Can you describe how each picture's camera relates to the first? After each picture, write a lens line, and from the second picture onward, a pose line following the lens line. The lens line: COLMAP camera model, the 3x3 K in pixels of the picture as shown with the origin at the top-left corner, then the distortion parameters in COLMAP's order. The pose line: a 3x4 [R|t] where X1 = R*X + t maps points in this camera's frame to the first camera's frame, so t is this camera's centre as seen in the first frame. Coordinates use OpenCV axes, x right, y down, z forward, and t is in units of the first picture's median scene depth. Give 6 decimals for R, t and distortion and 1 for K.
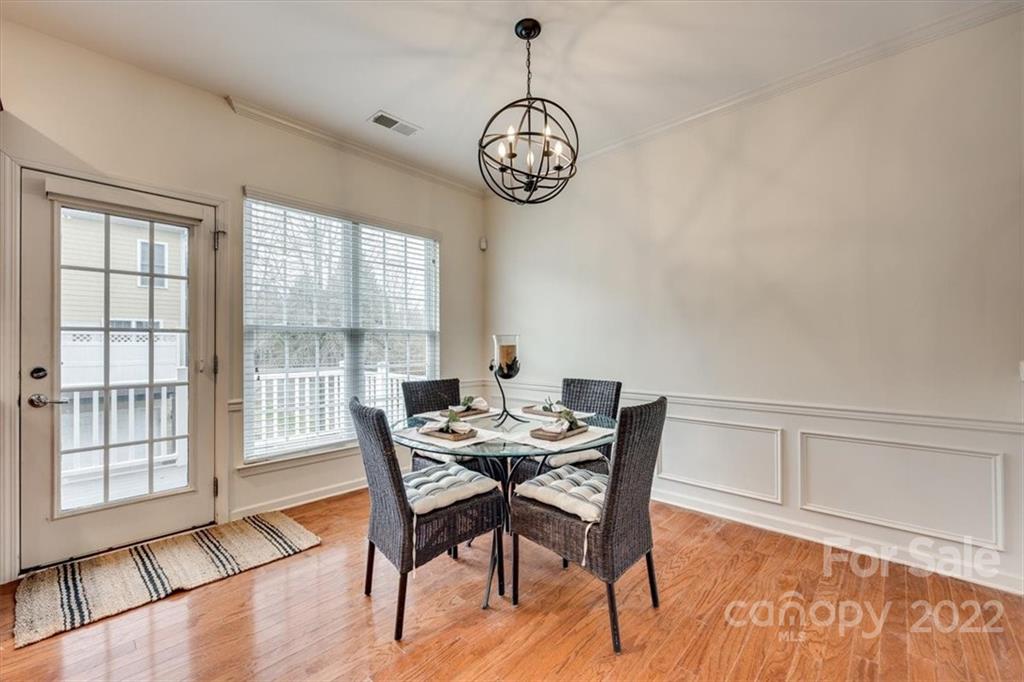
lens RADIAL K [[415.6, 0, 512.1], [0, 415.6, 346.4], [0, 0, 1]] dist [-0.003540, -0.000297]
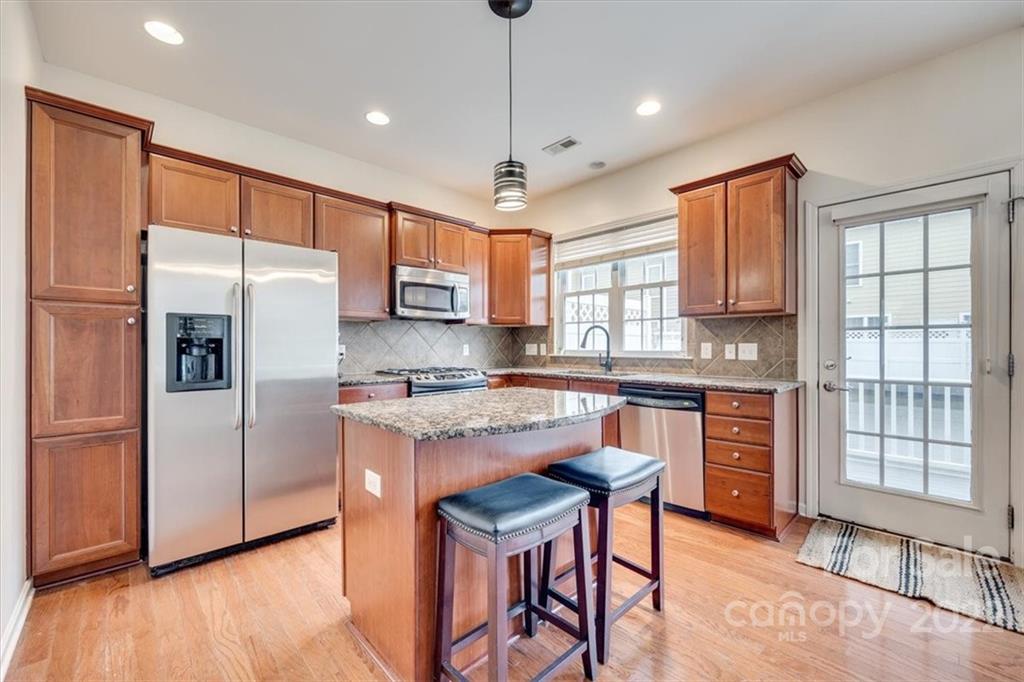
lens RADIAL K [[415.6, 0, 512.1], [0, 415.6, 346.4], [0, 0, 1]] dist [-0.003540, -0.000297]
pose [[-0.069655, 0.004159, -0.997562, 0.178742], [0.003835, 0.999985, 0.003902, -0.000474], [0.997564, -0.003554, -0.069670, 0.102474]]
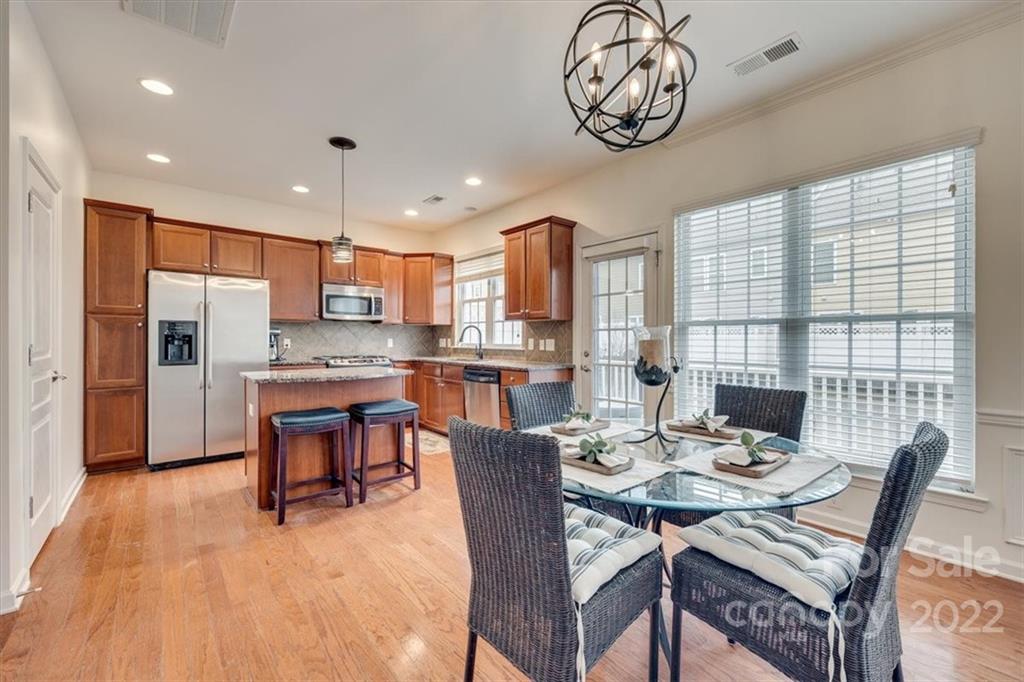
lens RADIAL K [[418.6, 0, 512.0], [0, 418.6, 341.0], [0, 0, 1]] dist [-0.002272, -0.000640]
pose [[-0.127036, 0.005482, -0.991883, 0.744216], [-0.001410, 0.999983, 0.005708, -0.004942], [0.991897, 0.002124, -0.127026, 0.833027]]
